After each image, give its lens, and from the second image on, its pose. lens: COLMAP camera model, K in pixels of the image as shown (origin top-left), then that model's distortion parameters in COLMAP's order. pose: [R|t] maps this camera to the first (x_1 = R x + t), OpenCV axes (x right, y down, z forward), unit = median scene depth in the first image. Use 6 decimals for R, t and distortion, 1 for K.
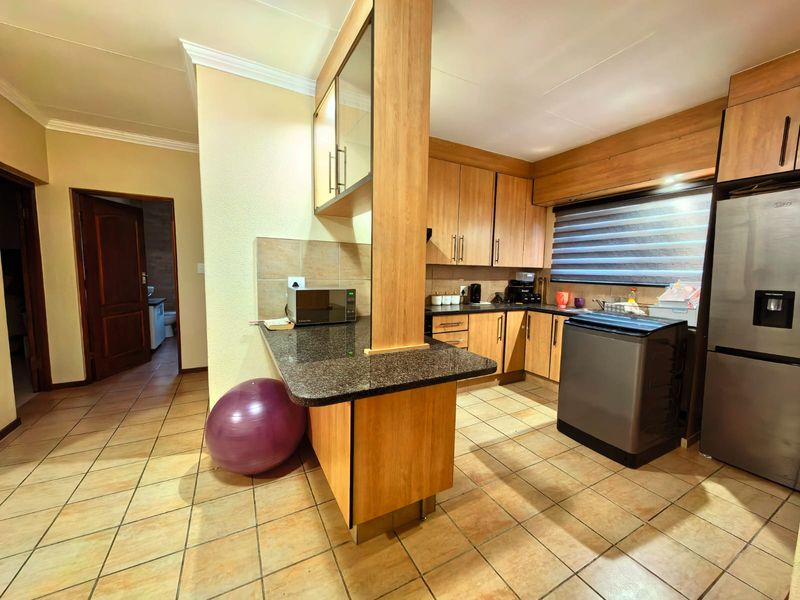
lens RADIAL K [[318.7, 0, 400.0], [0, 318.7, 300.0], [0, 0, 1]] dist [0.000862, -0.000211]
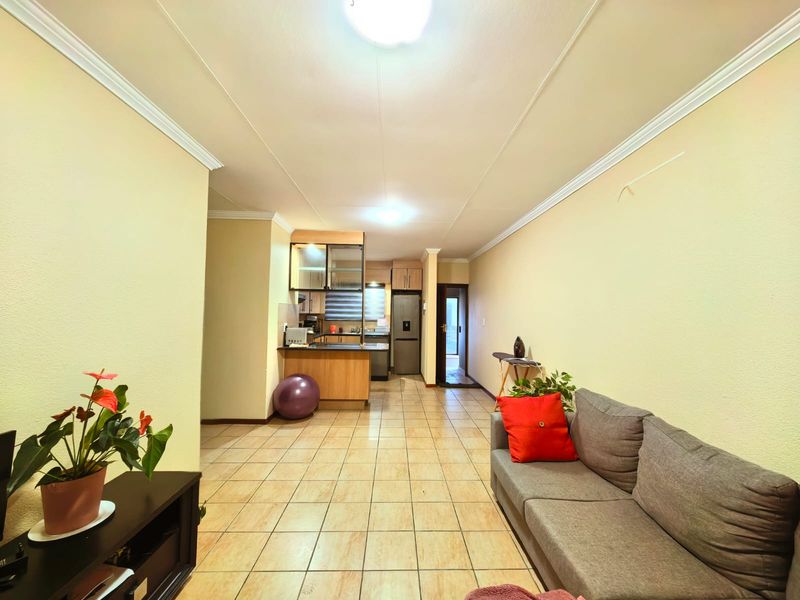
lens RADIAL K [[318.7, 0, 400.0], [0, 318.7, 300.0], [0, 0, 1]] dist [0.000862, -0.000211]
pose [[0.442099, 0.025489, 0.896604, -1.219271], [0.076084, 0.994928, -0.065800, -0.019923], [-0.893733, 0.097308, 0.437918, -0.325304]]
